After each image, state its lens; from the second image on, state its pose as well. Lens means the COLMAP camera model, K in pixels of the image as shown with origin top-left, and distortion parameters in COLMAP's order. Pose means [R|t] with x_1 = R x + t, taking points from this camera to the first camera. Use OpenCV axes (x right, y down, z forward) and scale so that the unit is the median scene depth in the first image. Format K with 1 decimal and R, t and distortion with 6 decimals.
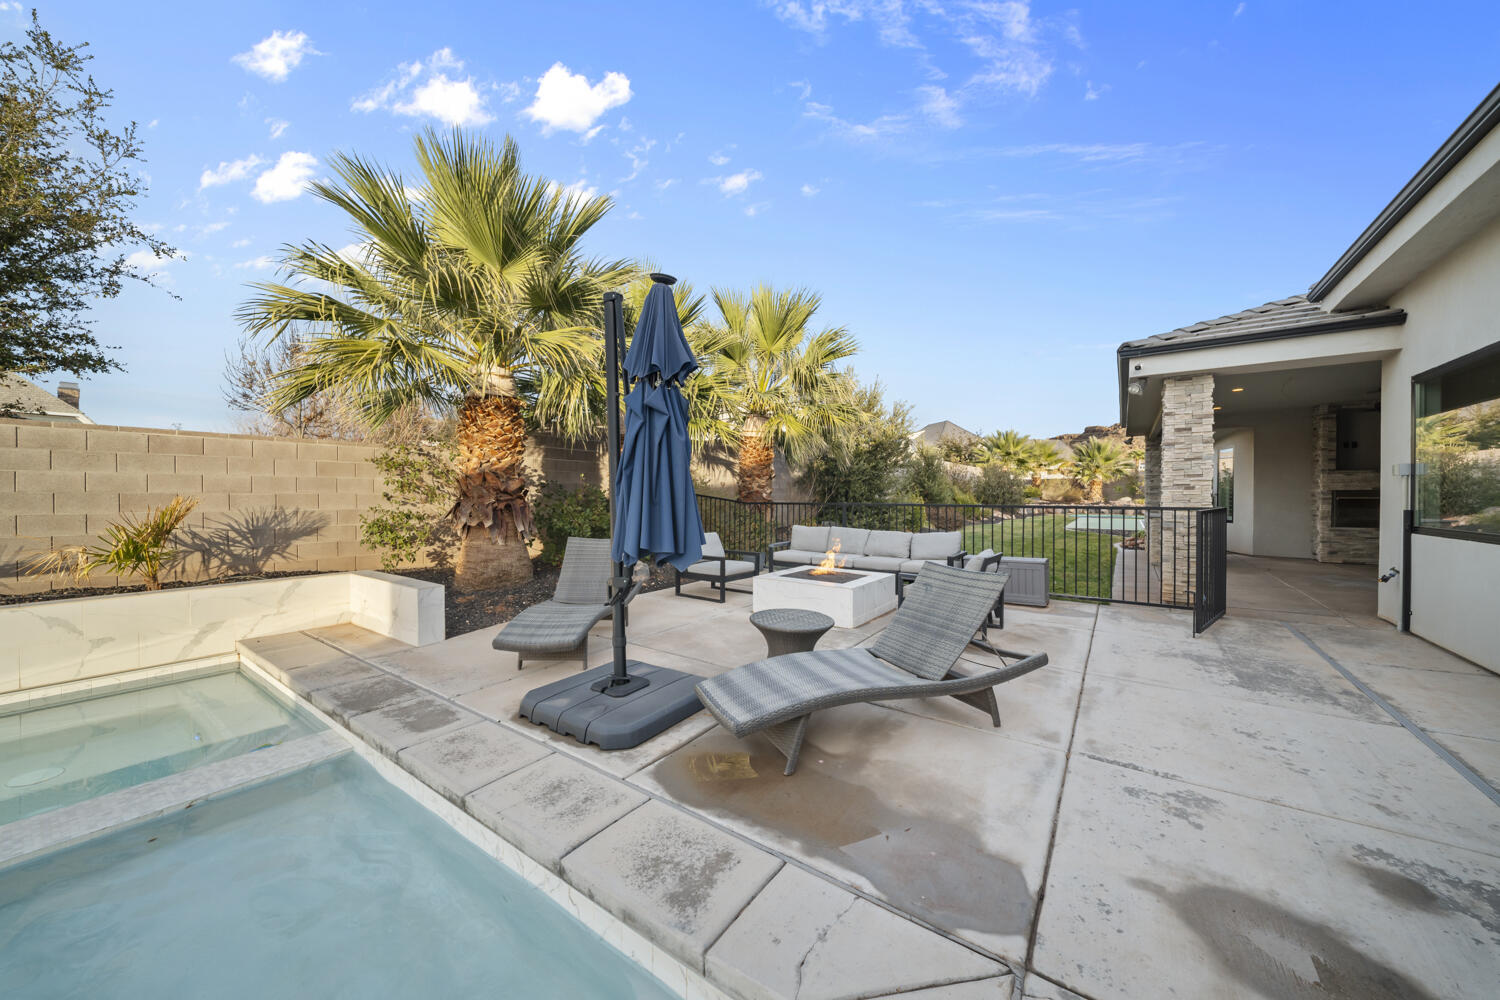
lens RADIAL K [[527.6, 0, 745.2], [0, 527.6, 495.8], [0, 0, 1]] dist [-0.001771, -0.000174]
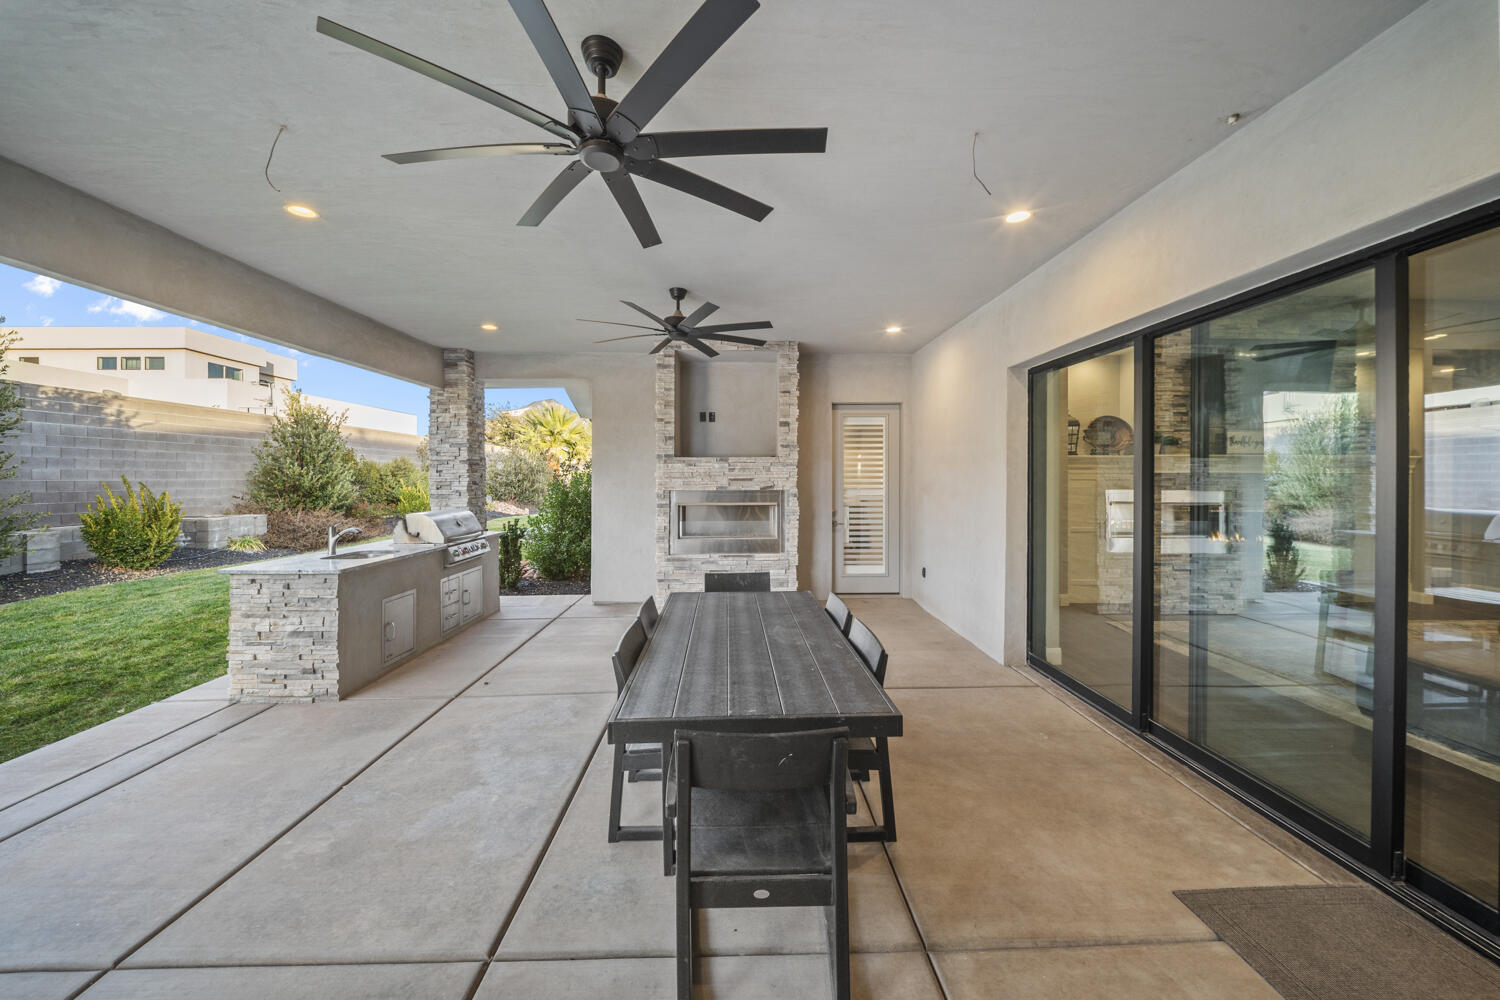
lens RADIAL K [[526.3, 0, 744.2], [0, 526.3, 481.3], [0, 0, 1]] dist [0.013239, -0.009165]
pose [[0.799609, -0.005301, 0.600497, 1.624662], [0.002278, 0.999981, 0.005793, -0.048180], [-0.600516, -0.003264, 0.799606, 0.950245]]
